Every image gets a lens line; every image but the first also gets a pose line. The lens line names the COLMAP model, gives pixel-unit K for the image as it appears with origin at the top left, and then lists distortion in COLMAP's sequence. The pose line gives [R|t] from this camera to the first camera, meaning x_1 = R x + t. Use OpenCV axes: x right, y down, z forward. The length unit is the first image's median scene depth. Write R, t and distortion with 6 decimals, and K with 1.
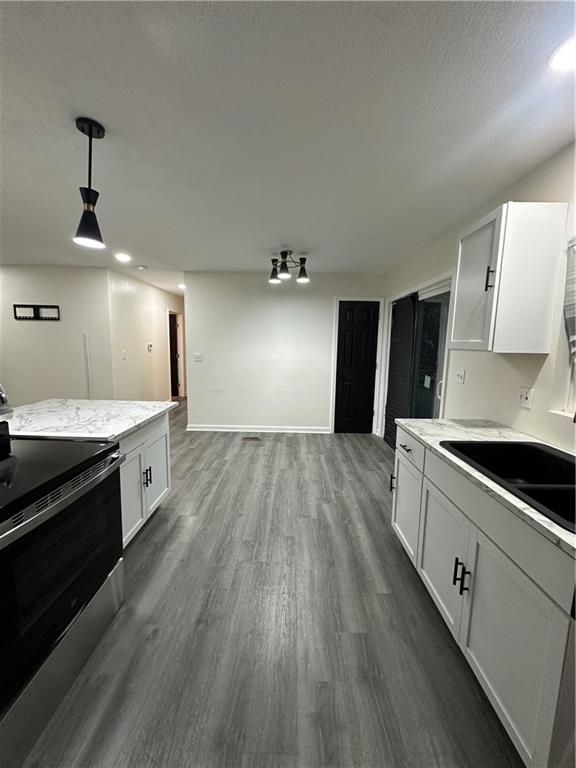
lens RADIAL K [[305.4, 0, 287.9], [0, 305.4, 384.7], [0, 0, 1]] dist [-0.003822, 0.001015]
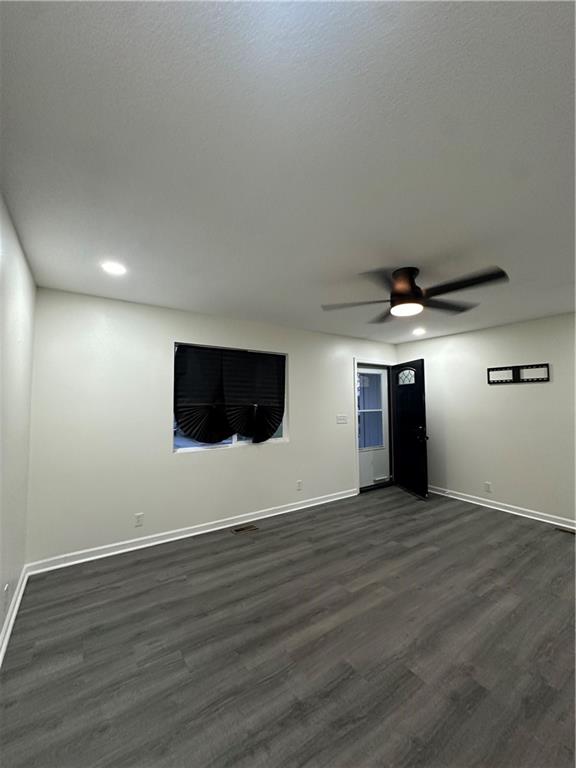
lens RADIAL K [[305.4, 0, 287.4], [0, 305.4, 385.3], [0, 0, 1]] dist [-0.003822, 0.001015]
pose [[0.572940, -0.068216, -0.816753, -1.062444], [-0.094900, 0.984306, -0.148780, -0.034026], [0.814084, 0.162752, 0.557475, -0.020199]]
